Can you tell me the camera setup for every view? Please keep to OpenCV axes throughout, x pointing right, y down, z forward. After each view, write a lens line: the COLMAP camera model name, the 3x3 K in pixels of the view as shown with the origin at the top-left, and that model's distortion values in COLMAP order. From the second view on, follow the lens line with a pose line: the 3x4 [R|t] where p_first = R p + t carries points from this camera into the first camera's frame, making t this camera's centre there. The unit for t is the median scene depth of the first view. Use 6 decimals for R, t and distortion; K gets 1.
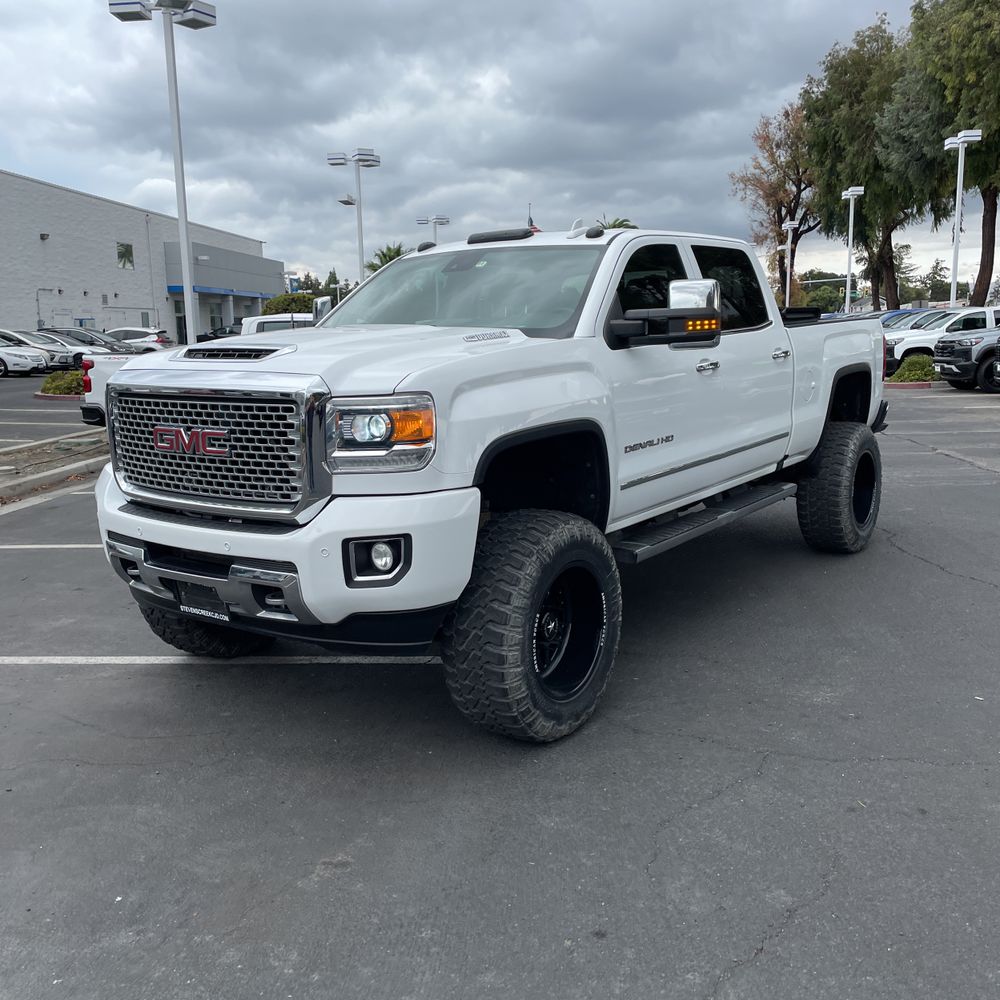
lens RADIAL K [[1009.1, 0, 486.5], [0, 1009.1, 472.2], [0, 0, 1]] dist [0.101002, -0.135669]
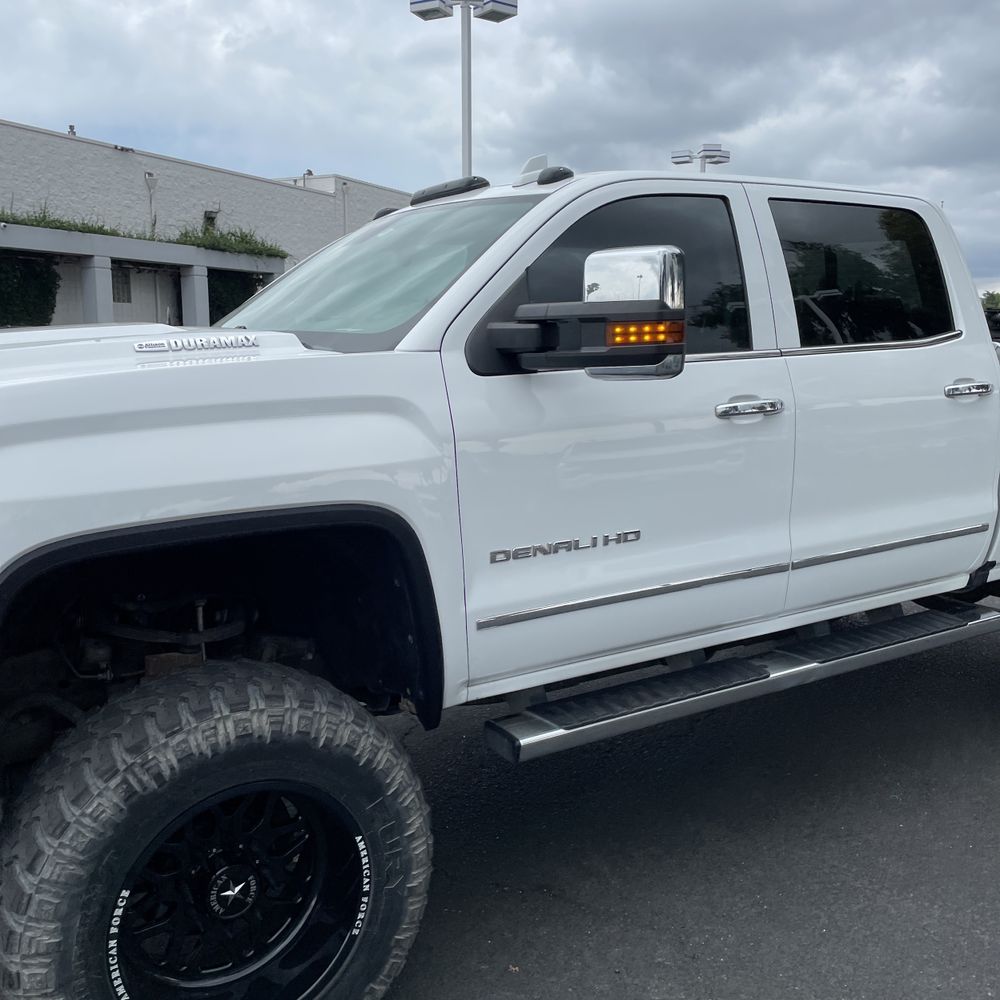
lens RADIAL K [[1009.1, 0, 486.5], [0, 1009.1, 472.2], [0, 0, 1]] dist [0.101002, -0.135669]
pose [[0.930440, 0.065639, -0.360517, 0.330278], [-0.068838, 0.997620, 0.003976, -0.070787], [0.359920, 0.021118, 0.932744, 0.487727]]
